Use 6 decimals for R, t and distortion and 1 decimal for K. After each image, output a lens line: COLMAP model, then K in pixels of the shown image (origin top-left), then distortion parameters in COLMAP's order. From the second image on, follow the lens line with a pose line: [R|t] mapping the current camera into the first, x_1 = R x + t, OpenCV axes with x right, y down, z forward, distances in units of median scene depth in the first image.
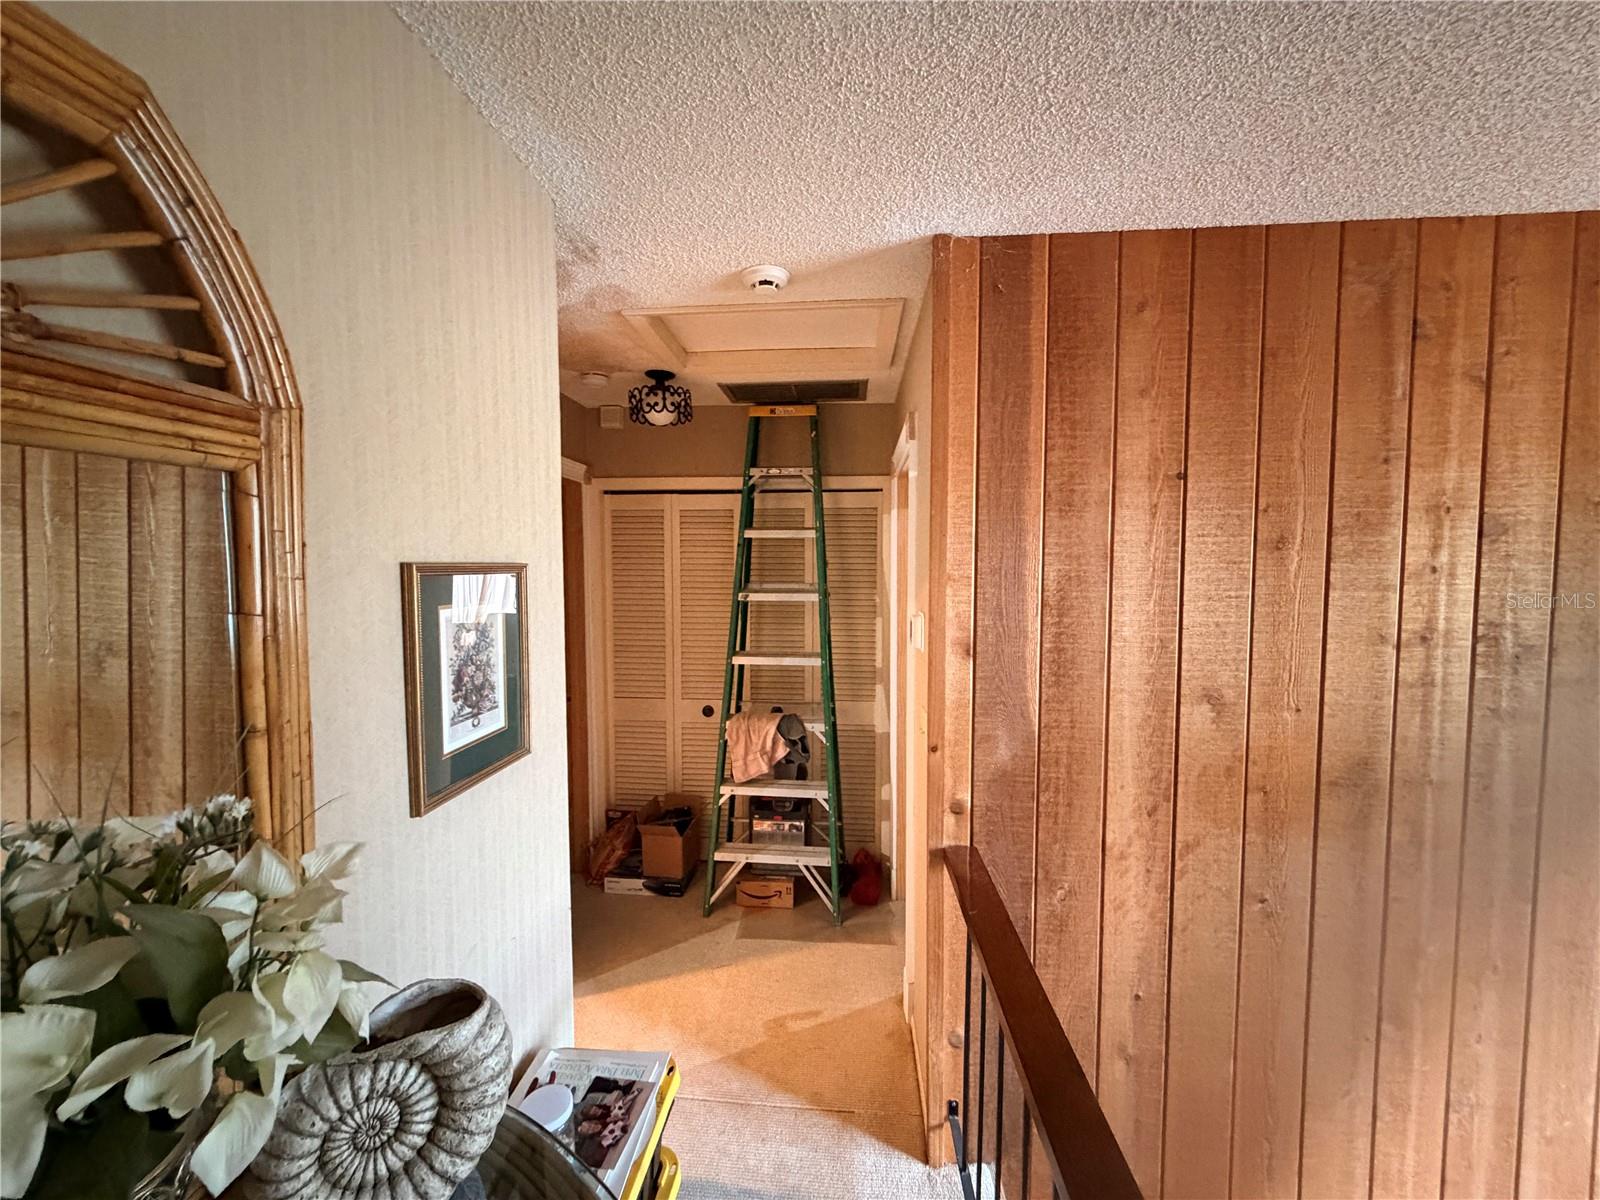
lens RADIAL K [[642.9, 0, 800.0], [0, 642.9, 600.0], [0, 0, 1]] dist [0.004900, 0.000071]
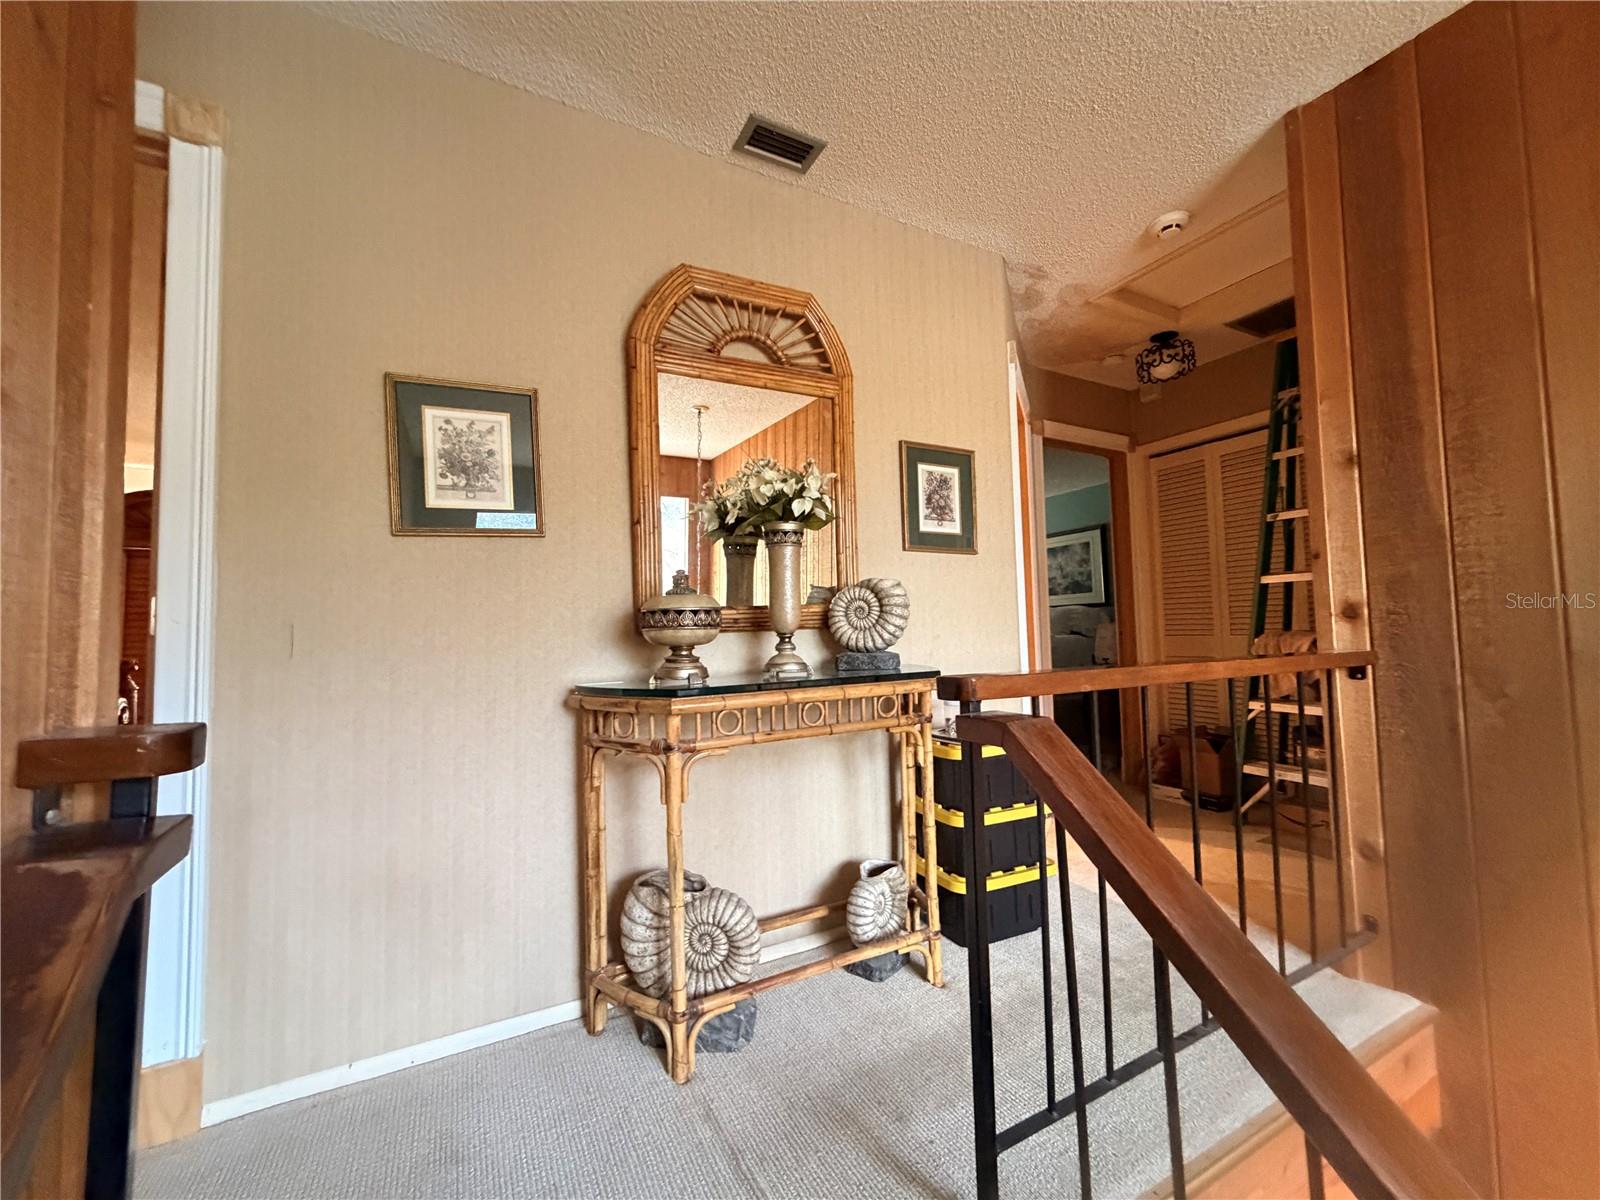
lens RADIAL K [[642.9, 0, 800.0], [0, 642.9, 600.0], [0, 0, 1]] dist [0.004900, 0.000071]
pose [[0.547301, -0.056461, -0.835029, 0.634542], [-0.022602, 0.996361, -0.082184, 0.412896], [0.836630, 0.063853, 0.544033, -0.309899]]
